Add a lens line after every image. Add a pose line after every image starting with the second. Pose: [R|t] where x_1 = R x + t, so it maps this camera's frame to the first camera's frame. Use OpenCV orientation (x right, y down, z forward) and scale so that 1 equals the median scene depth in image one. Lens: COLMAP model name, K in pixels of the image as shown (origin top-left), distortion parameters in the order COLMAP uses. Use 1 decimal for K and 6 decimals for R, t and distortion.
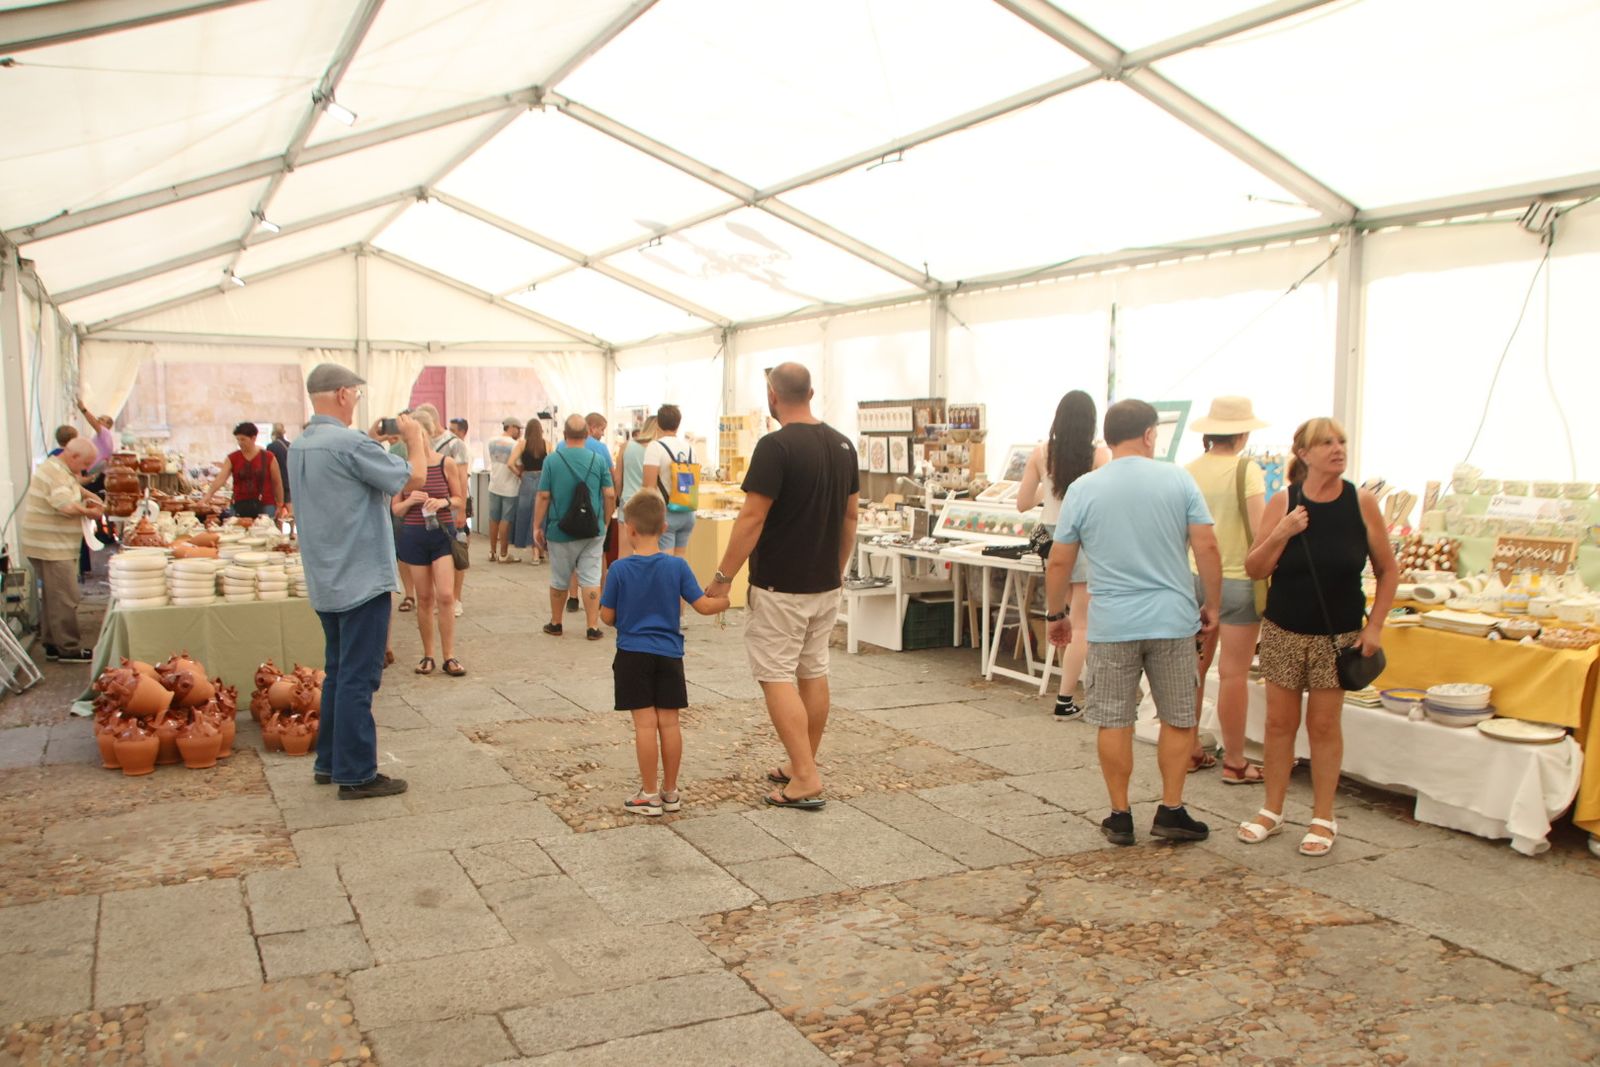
lens RADIAL K [[1714.1, 0, 800.0], [0, 1714.1, 533.5], [0, 0, 1]] dist [0.093488, 0.001218]
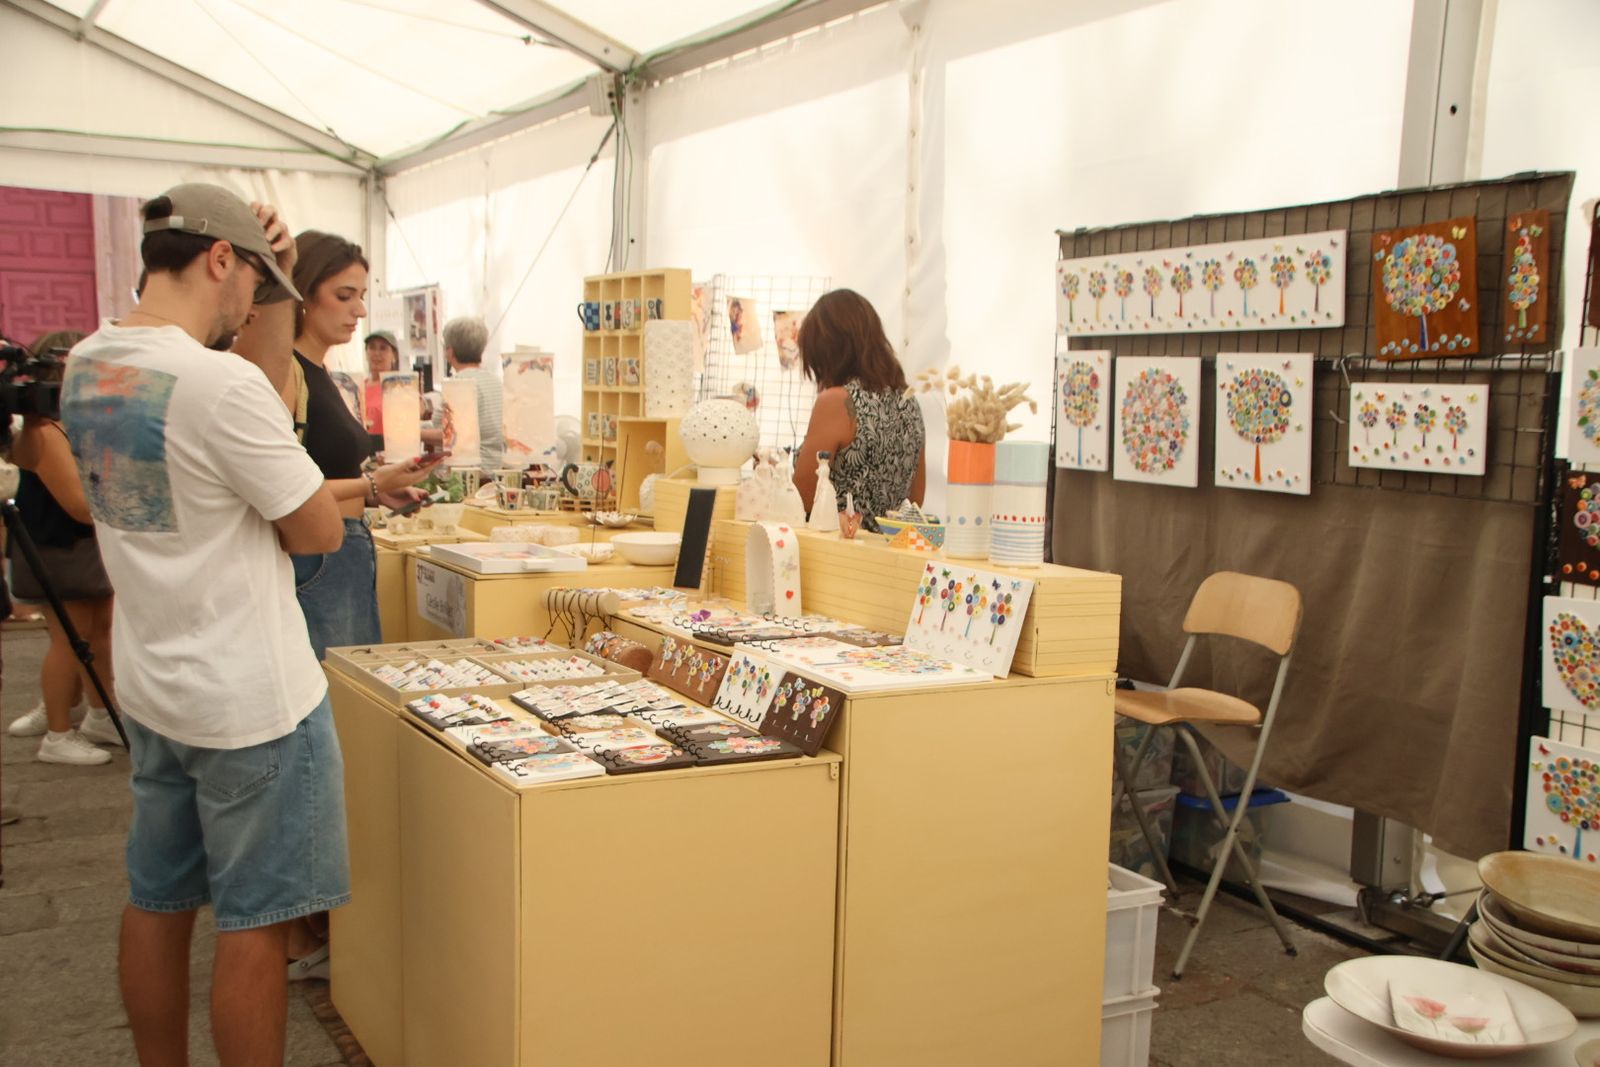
lens RADIAL K [[1714.1, 0, 800.0], [0, 1714.1, 533.5], [0, 0, 1]] dist [0.093488, 0.001218]
pose [[0.998741, 0.013744, 0.048239, -0.024362], [-0.015206, 0.999432, 0.030064, -0.034894], [-0.047798, -0.030760, 0.998383, 0.722740]]
